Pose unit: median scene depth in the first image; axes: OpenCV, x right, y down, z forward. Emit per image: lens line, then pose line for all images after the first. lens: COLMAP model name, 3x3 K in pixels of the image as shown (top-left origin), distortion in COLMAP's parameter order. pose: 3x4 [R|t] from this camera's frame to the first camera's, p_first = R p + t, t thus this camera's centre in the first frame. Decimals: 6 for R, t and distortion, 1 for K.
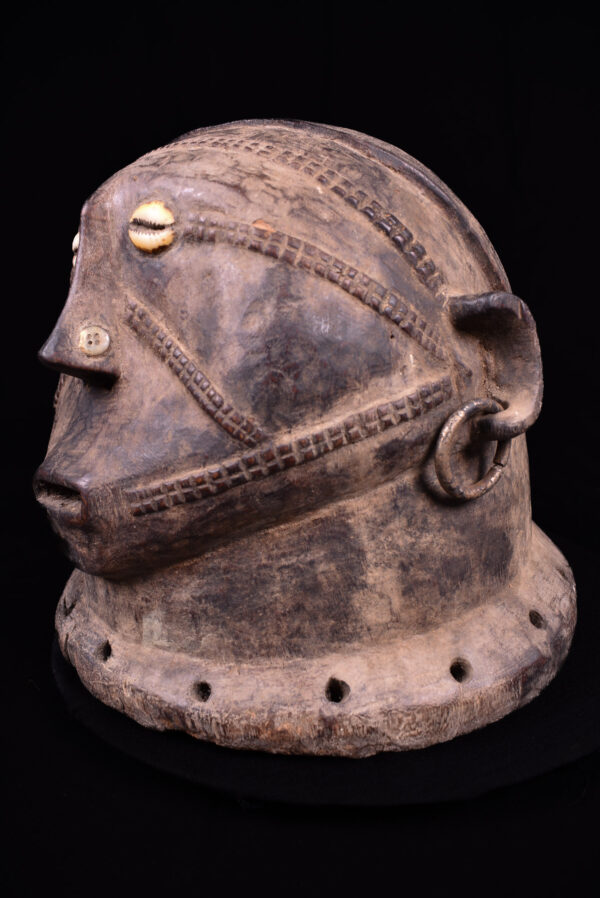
lens RADIAL K [[691.5, 0, 300.0], [0, 691.5, 449.0], [0, 0, 1]] dist [-0.109364, -0.002846]
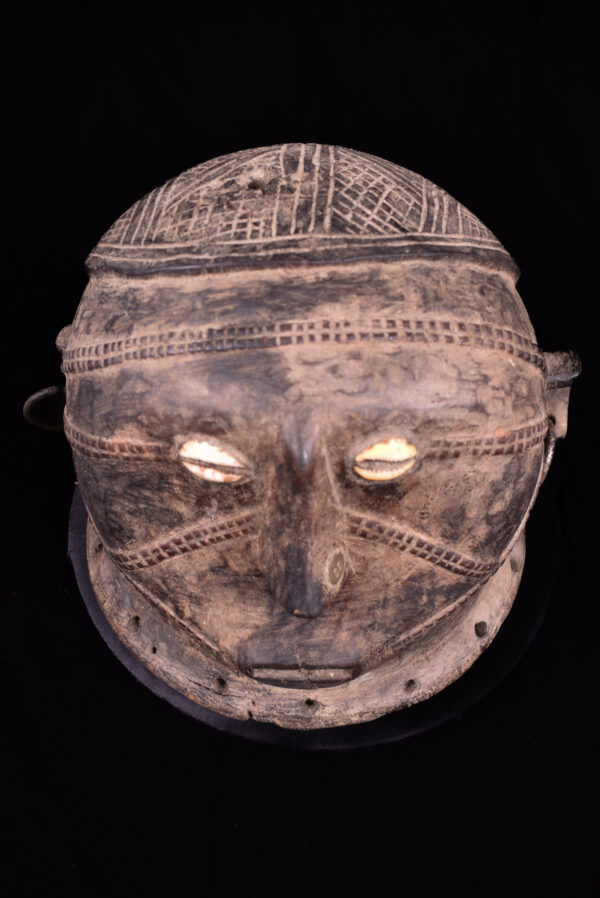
lens RADIAL K [[691.5, 0, 300.0], [0, 691.5, 449.0], [0, 0, 1]] dist [-0.109364, -0.002846]
pose [[0.701472, -0.515432, 0.492206, -0.765019], [0.110081, 0.760695, 0.639707, -0.962076], [-0.704144, -0.394554, 0.590346, 0.545513]]
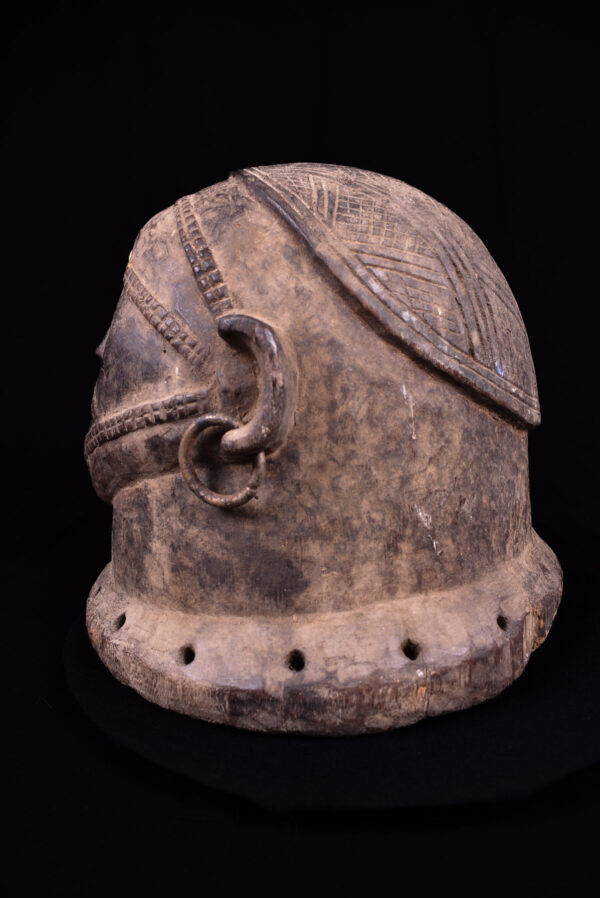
lens RADIAL K [[691.5, 0, 300.0], [0, 691.5, 449.0], [0, 0, 1]] dist [-0.109364, -0.002846]
pose [[0.595584, 0.177627, -0.783408, 1.198686], [-0.195537, 0.977969, 0.073084, -0.123994], [0.779131, 0.109658, 0.617196, 0.436457]]
